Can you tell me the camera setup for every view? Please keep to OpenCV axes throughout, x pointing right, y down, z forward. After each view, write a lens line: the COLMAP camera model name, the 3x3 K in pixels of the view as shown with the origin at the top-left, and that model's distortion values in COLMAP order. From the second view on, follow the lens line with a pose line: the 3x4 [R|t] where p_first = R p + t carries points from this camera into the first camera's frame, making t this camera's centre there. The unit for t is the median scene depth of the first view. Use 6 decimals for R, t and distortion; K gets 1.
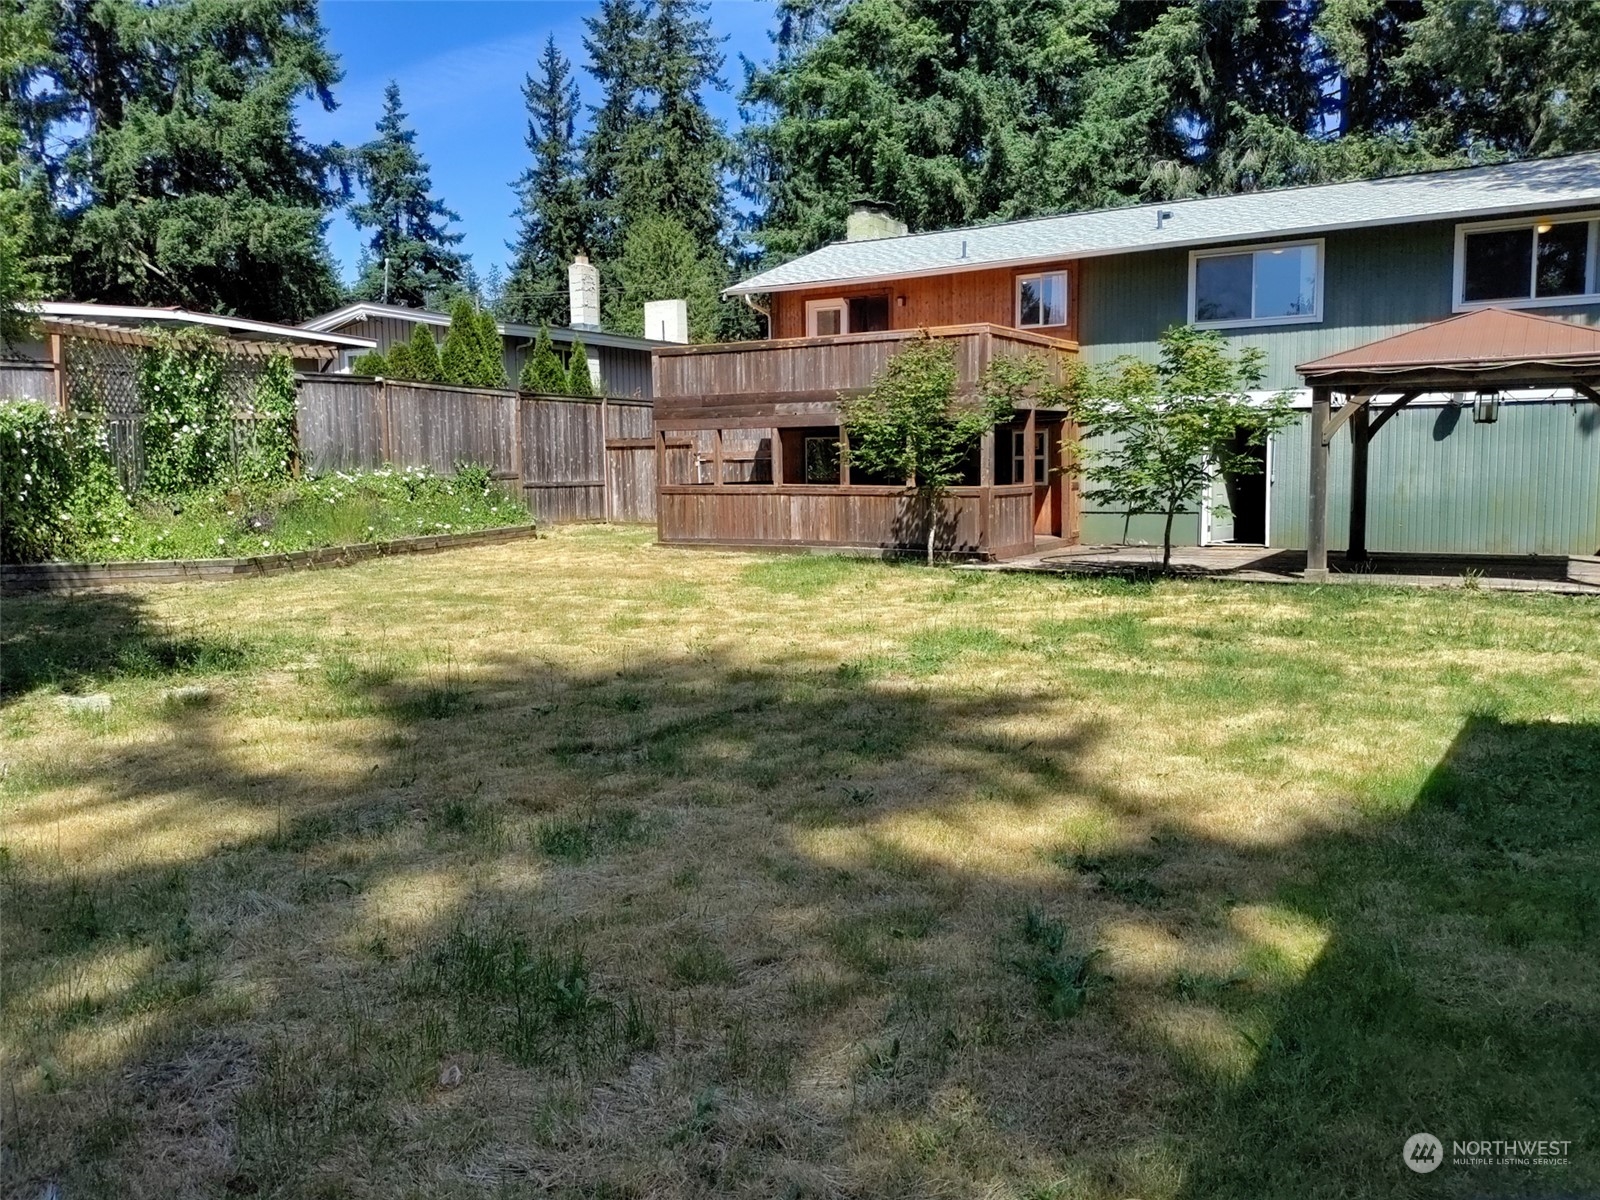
lens RADIAL K [[1244.0, 0, 805.3], [0, 1244.0, 593.3], [0, 0, 1]] dist [0.052539, -0.088071]
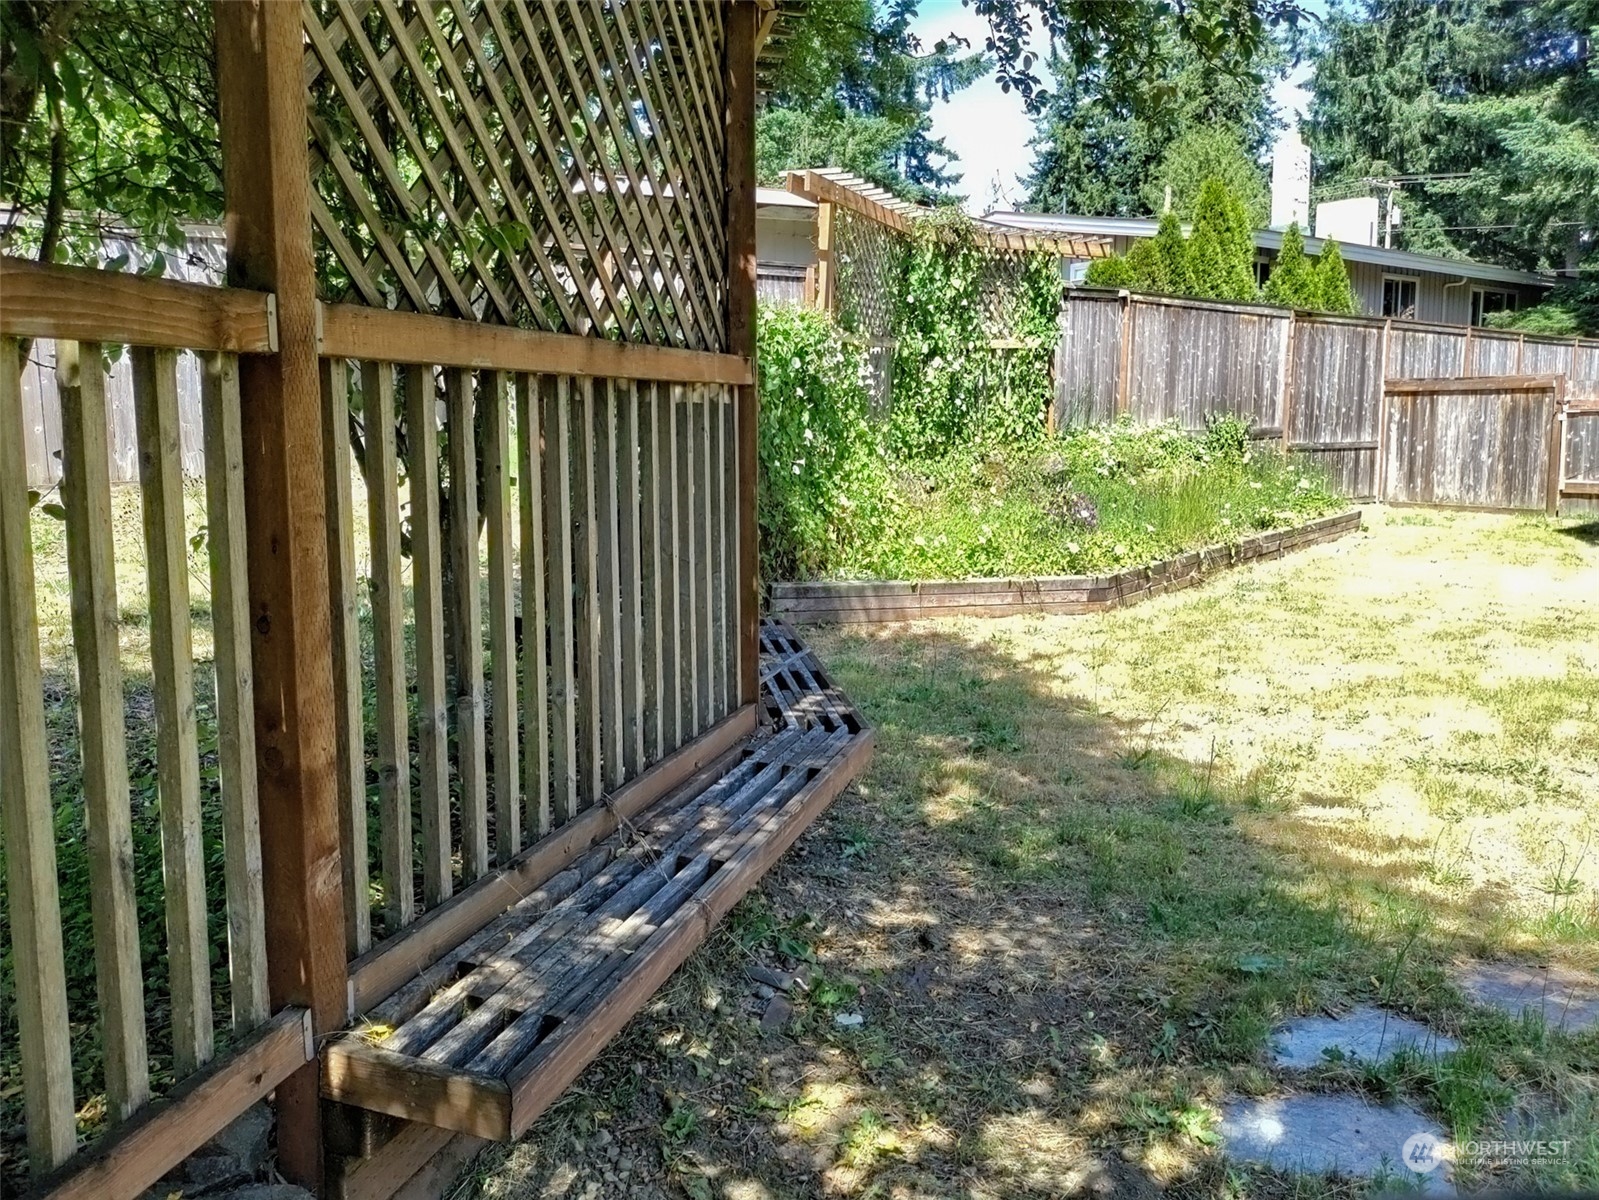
lens RADIAL K [[1243.2, 0, 785.4], [0, 1243.2, 597.2], [0, 0, 1]] dist [0.052539, -0.088071]
pose [[0.936674, 0.055235, -0.345819, -0.228369], [-0.041520, 0.998034, 0.046949, -0.023428], [0.347733, -0.029617, 0.937126, 0.238034]]
